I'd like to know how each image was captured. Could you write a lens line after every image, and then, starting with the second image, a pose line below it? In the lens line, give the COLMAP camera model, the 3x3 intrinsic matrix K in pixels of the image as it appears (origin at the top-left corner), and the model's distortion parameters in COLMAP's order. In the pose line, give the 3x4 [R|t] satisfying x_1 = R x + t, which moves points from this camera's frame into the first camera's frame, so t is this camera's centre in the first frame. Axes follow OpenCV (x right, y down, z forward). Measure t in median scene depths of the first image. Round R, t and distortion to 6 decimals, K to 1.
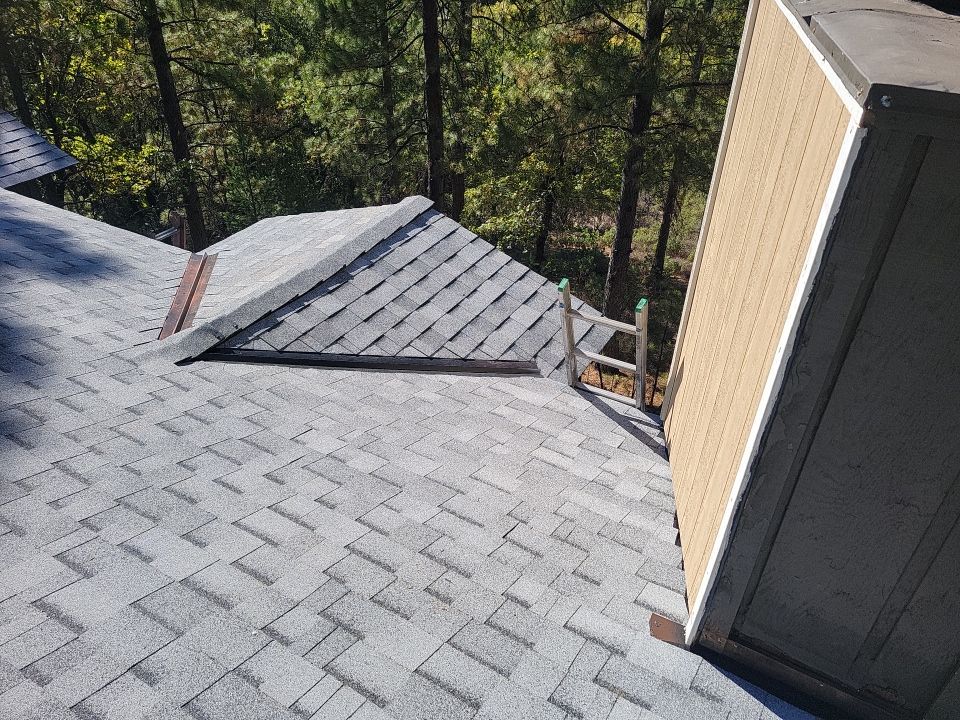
lens RADIAL K [[711.0, 0, 480.0], [0, 711.0, 360.0], [0, 0, 1]] dist [0.070901, -0.061606]
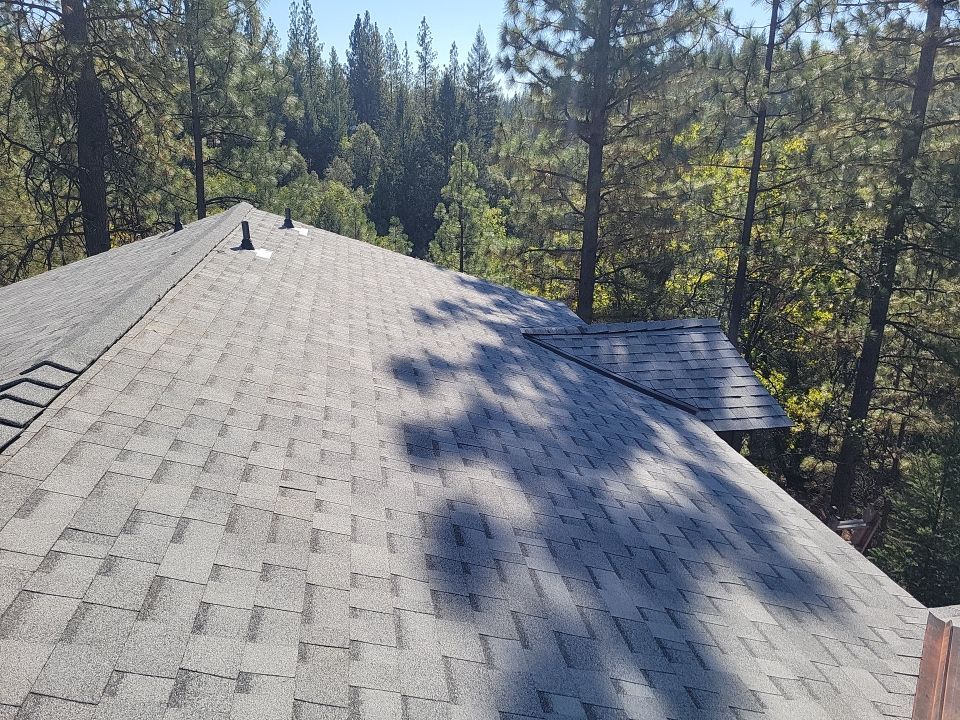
lens RADIAL K [[711.0, 0, 480.0], [0, 711.0, 360.0], [0, 0, 1]] dist [0.070901, -0.061606]
pose [[0.641977, 0.231438, -0.730960, -0.175350], [-0.445870, 0.888270, -0.110346, -0.074005], [0.623751, 0.396753, 0.673440, 0.122721]]
